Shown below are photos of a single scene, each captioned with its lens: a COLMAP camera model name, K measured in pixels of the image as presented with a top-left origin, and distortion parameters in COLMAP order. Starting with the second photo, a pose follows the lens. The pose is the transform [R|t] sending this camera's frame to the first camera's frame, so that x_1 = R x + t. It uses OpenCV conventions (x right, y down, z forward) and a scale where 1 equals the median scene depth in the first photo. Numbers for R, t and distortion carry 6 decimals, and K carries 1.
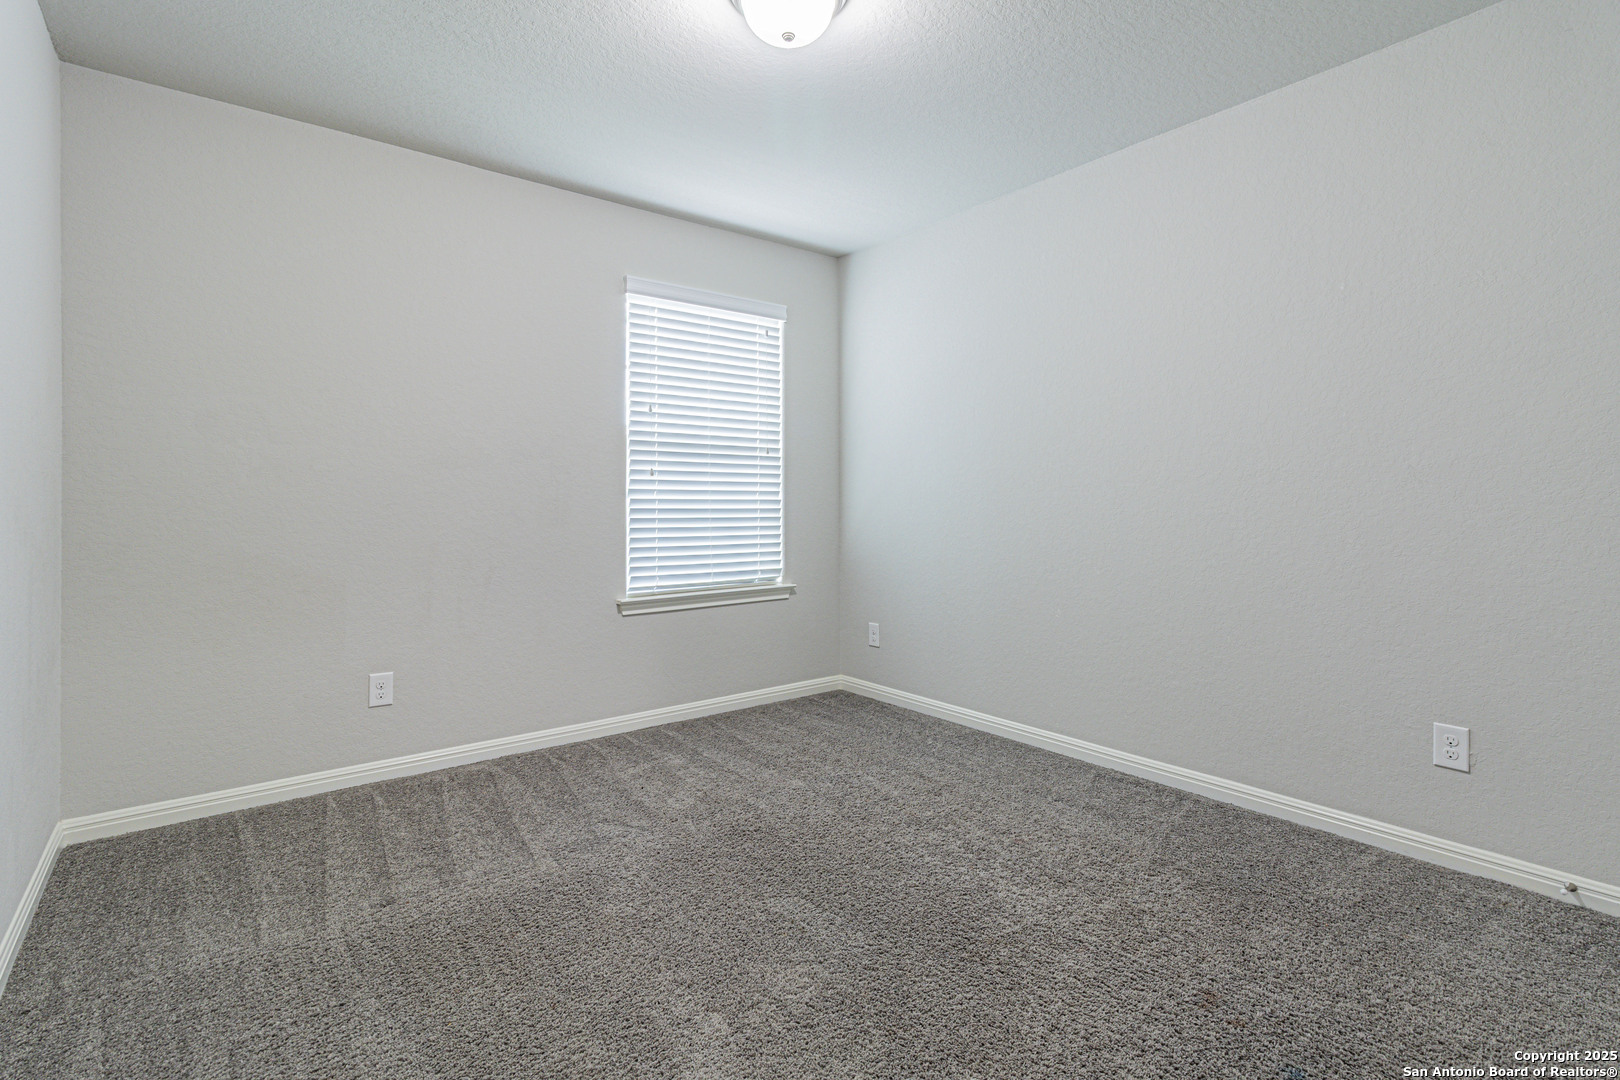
lens RADIAL K [[747.4, 0, 812.4], [0, 747.4, 500.9], [0, 0, 1]] dist [-0.000390, -0.000038]
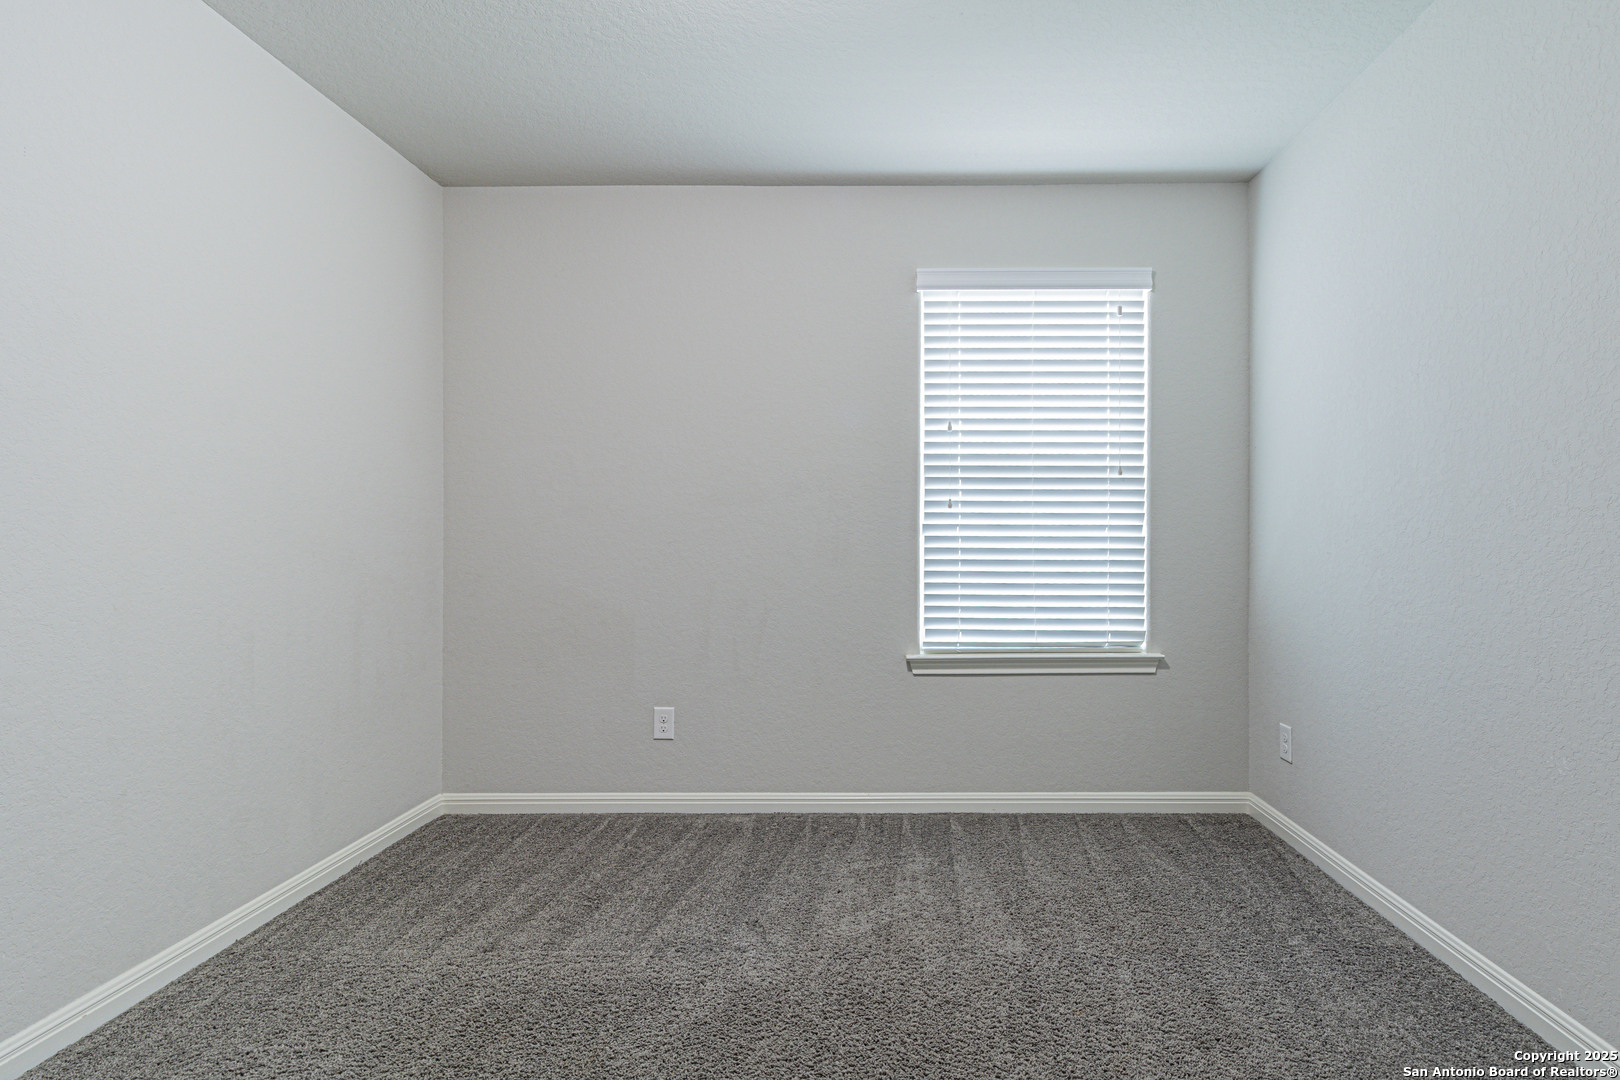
lens RADIAL K [[792.1, 0, 807.3], [0, 792.1, 546.2], [0, 0, 1]] dist [0.002979, 0.000474]
pose [[0.791270, 0.005774, -0.611440, 0.193300], [-0.000056, 0.999956, 0.009369, 0.000341], [0.611467, -0.007379, 0.791236, 0.215132]]
